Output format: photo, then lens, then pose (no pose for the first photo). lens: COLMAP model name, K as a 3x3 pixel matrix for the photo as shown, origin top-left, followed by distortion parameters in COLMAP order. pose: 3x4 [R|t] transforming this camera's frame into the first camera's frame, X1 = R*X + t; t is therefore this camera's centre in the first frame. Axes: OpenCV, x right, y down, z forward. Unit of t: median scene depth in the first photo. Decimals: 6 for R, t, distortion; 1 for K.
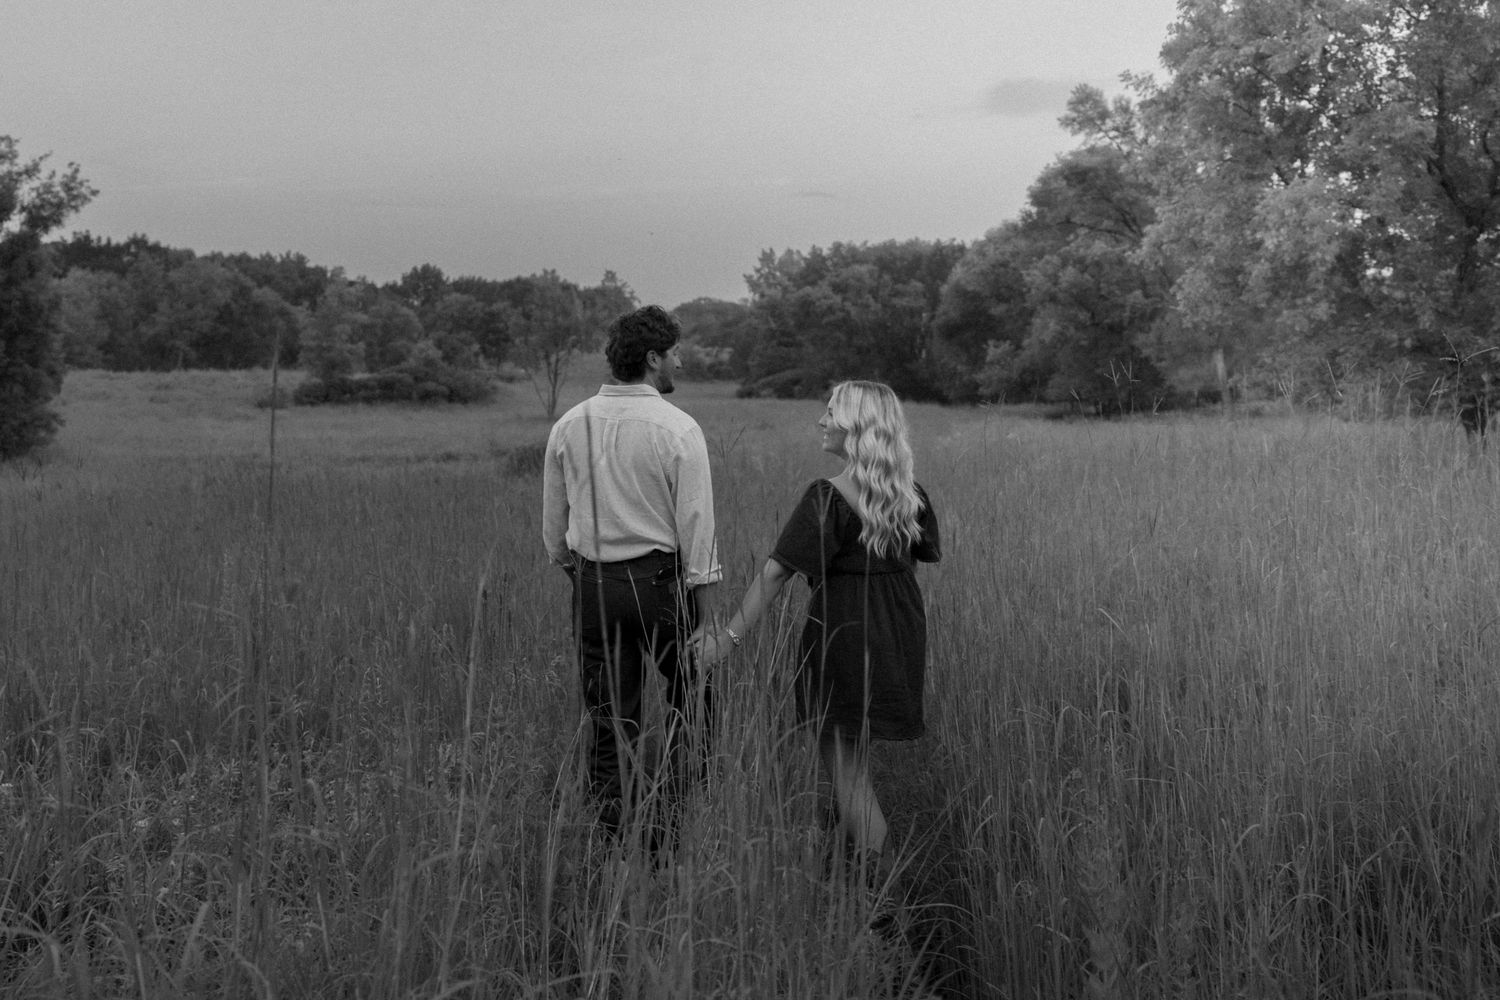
lens RADIAL K [[1202.7, 0, 749.2], [0, 1202.7, 345.0], [0, 0, 1]] dist [-0.008501, -0.008546]
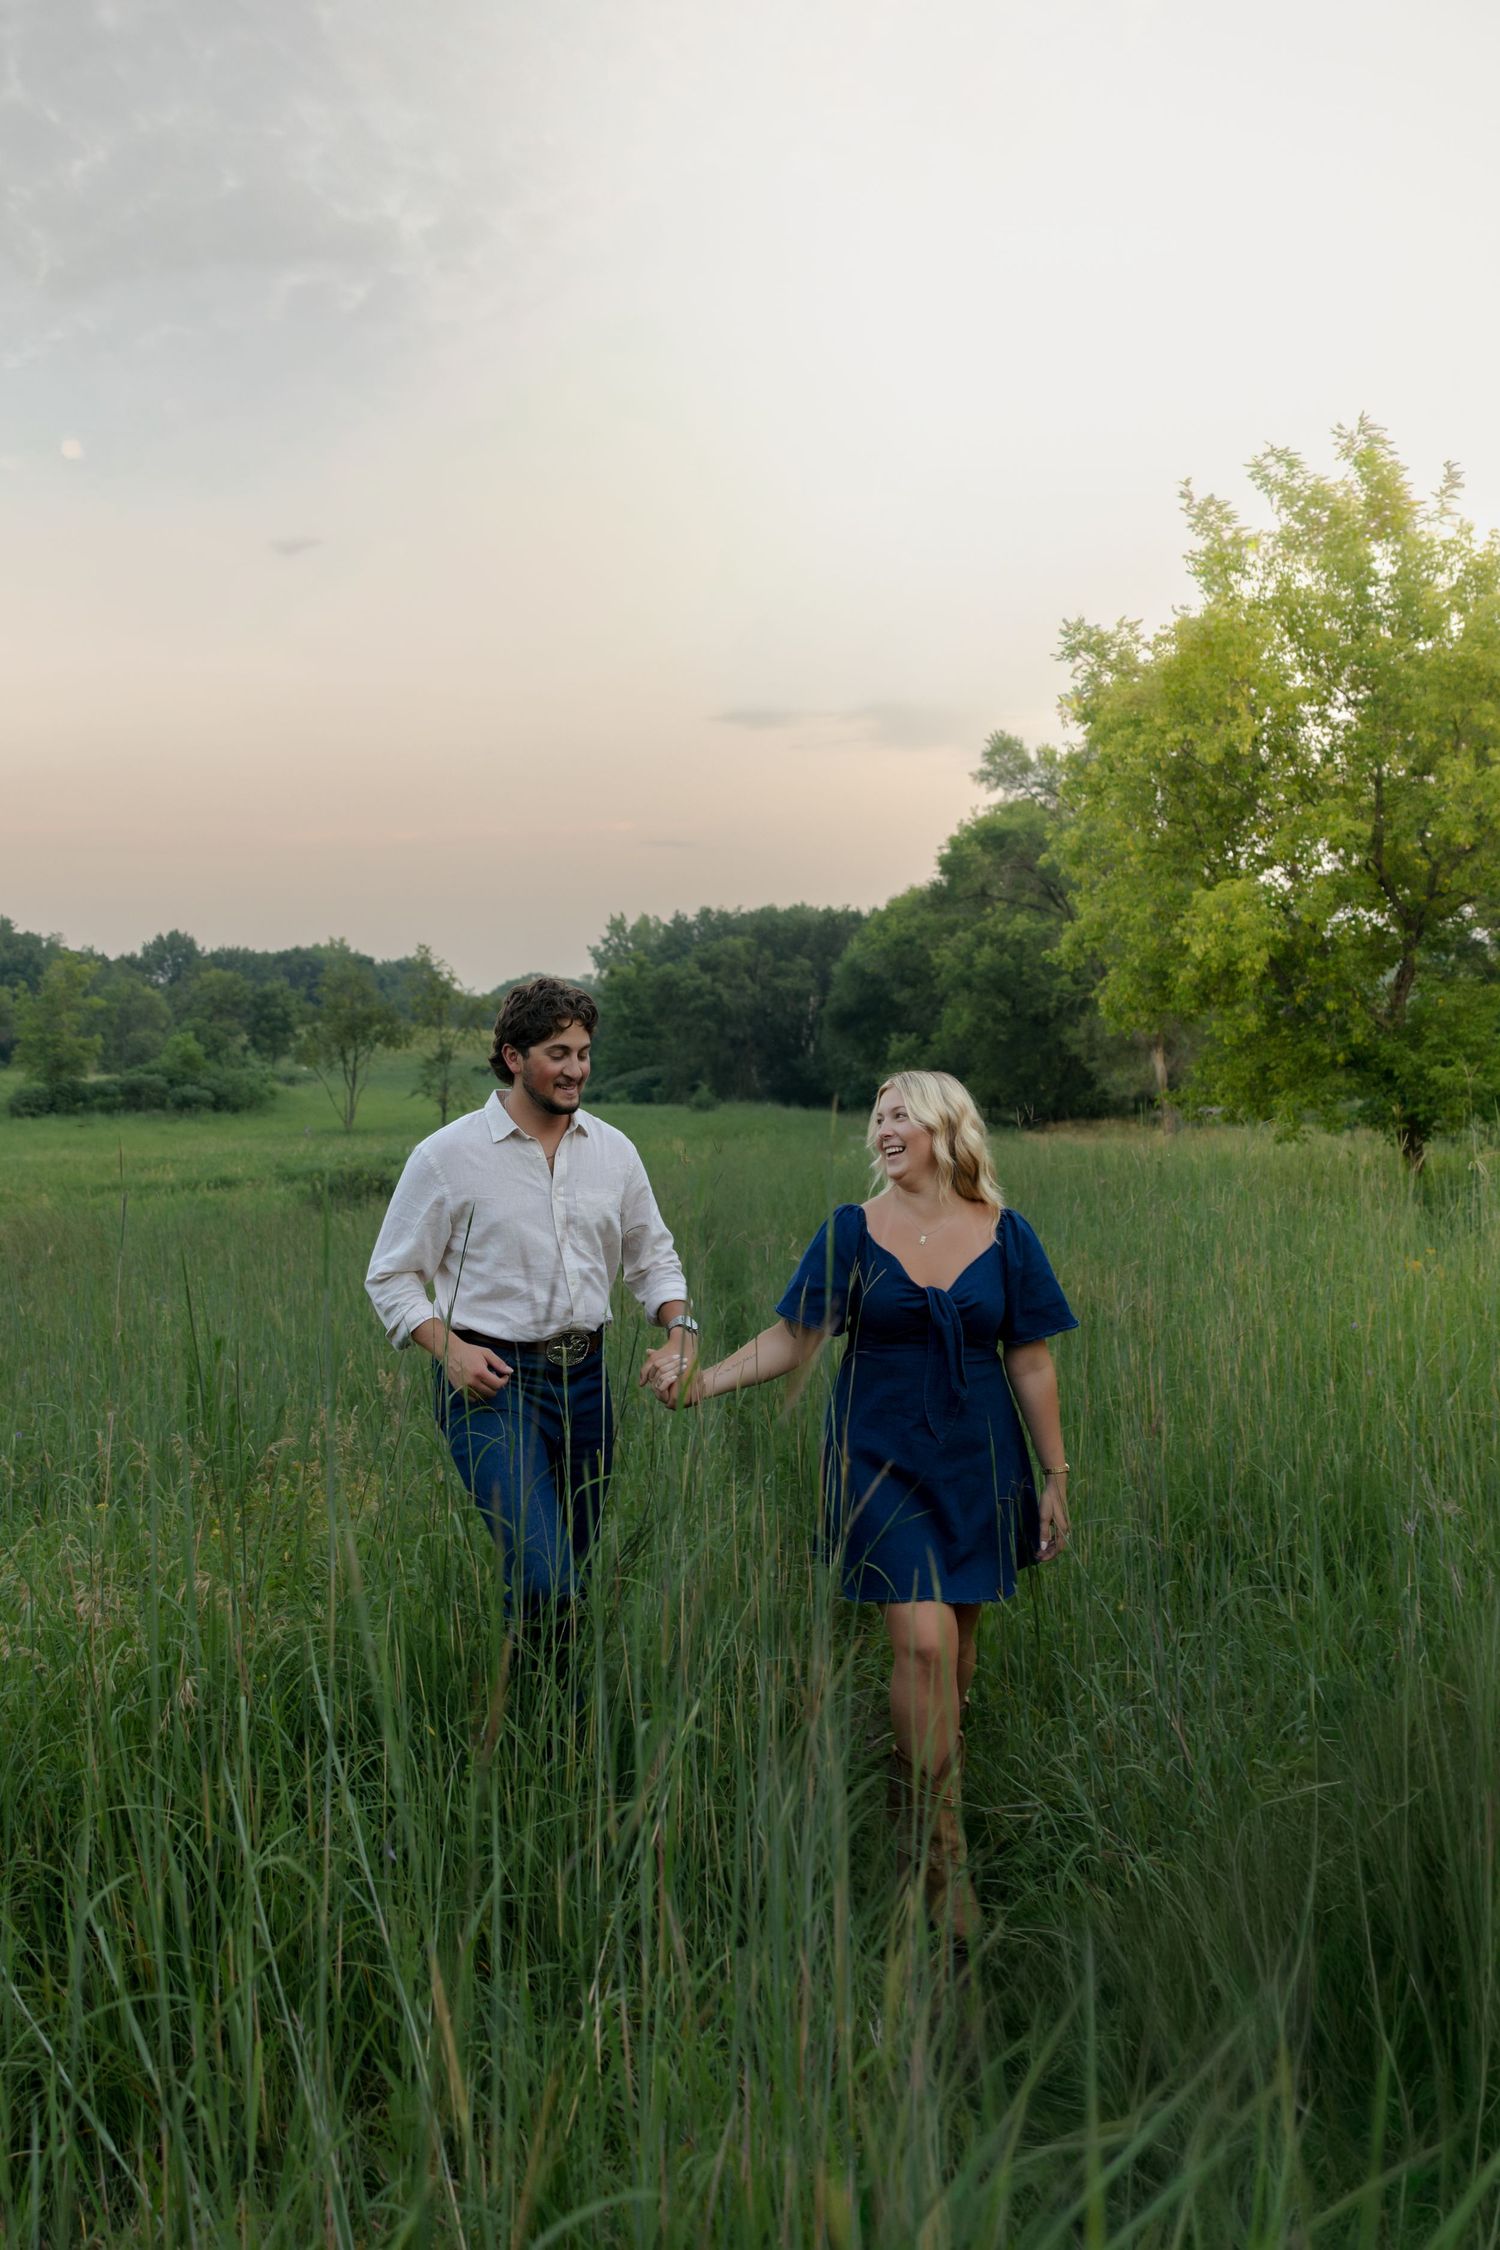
lens RADIAL K [[1553.2, 0, 748.6], [0, 1553.2, 1008.7], [0, 0, 1]] dist [-0.002361, -0.000887]
pose [[0.994246, -0.000482, 0.107122, -0.011339], [0.001516, 0.999953, -0.009572, -0.009261], [-0.107112, 0.009679, 0.994200, -0.047062]]
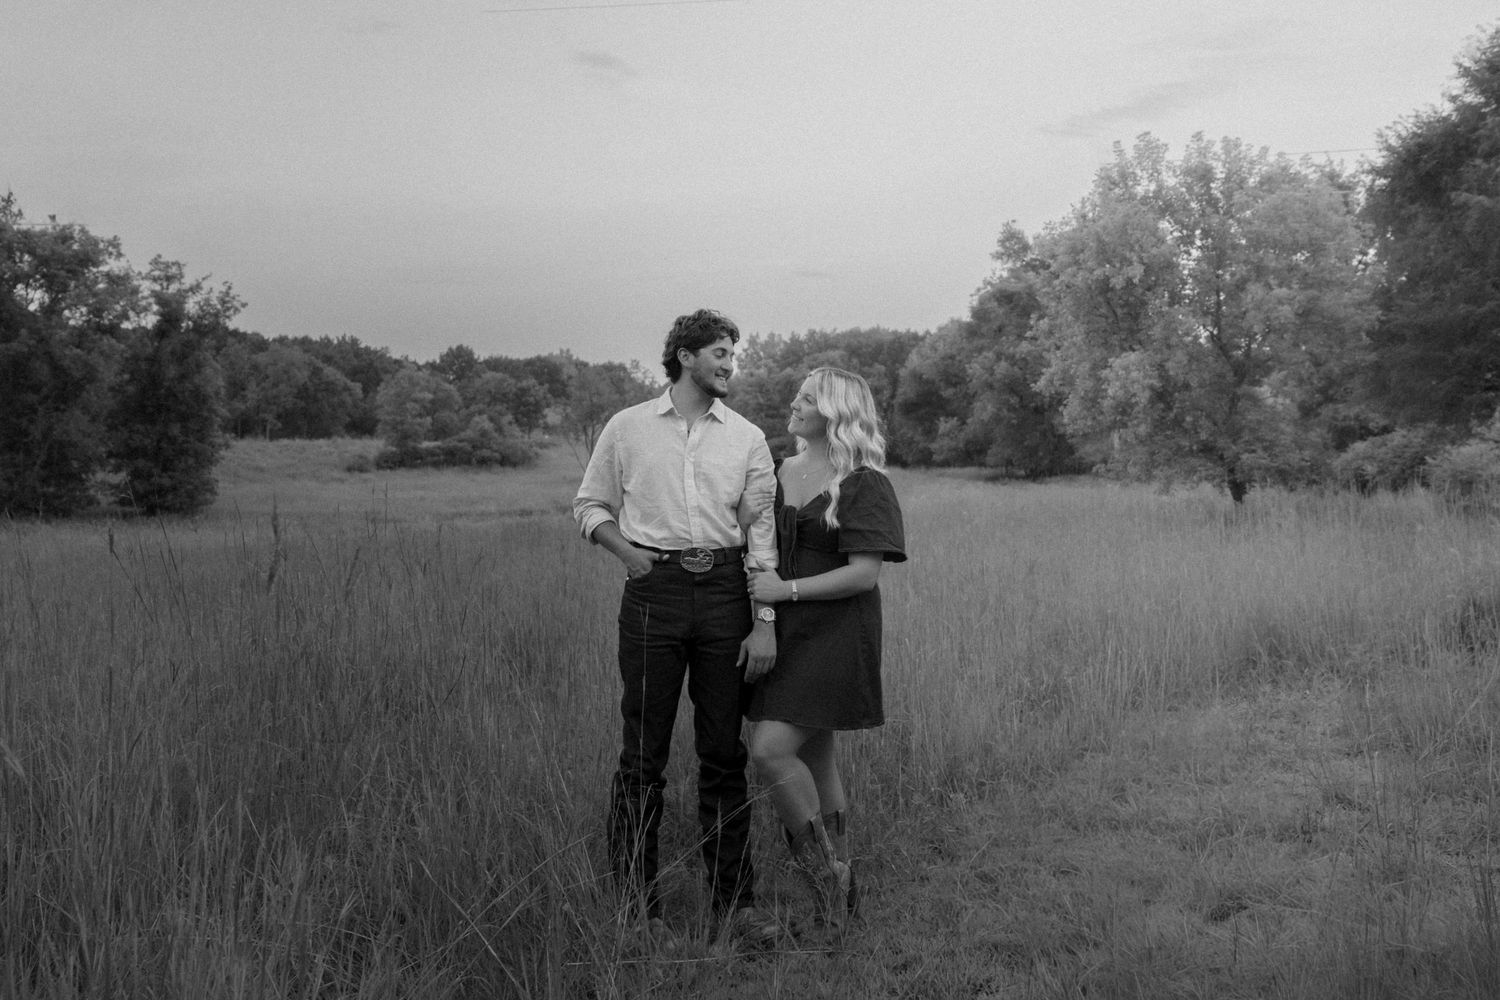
lens RADIAL K [[1174.1, 0, 718.8], [0, 1174.1, 317.0], [0, 0, 1]] dist [-0.005404, -0.000330]
pose [[0.999862, -0.000679, 0.016600, -0.048141], [0.001780, 0.997790, -0.066428, -0.024603], [-0.016518, 0.066449, 0.997653, -0.209410]]
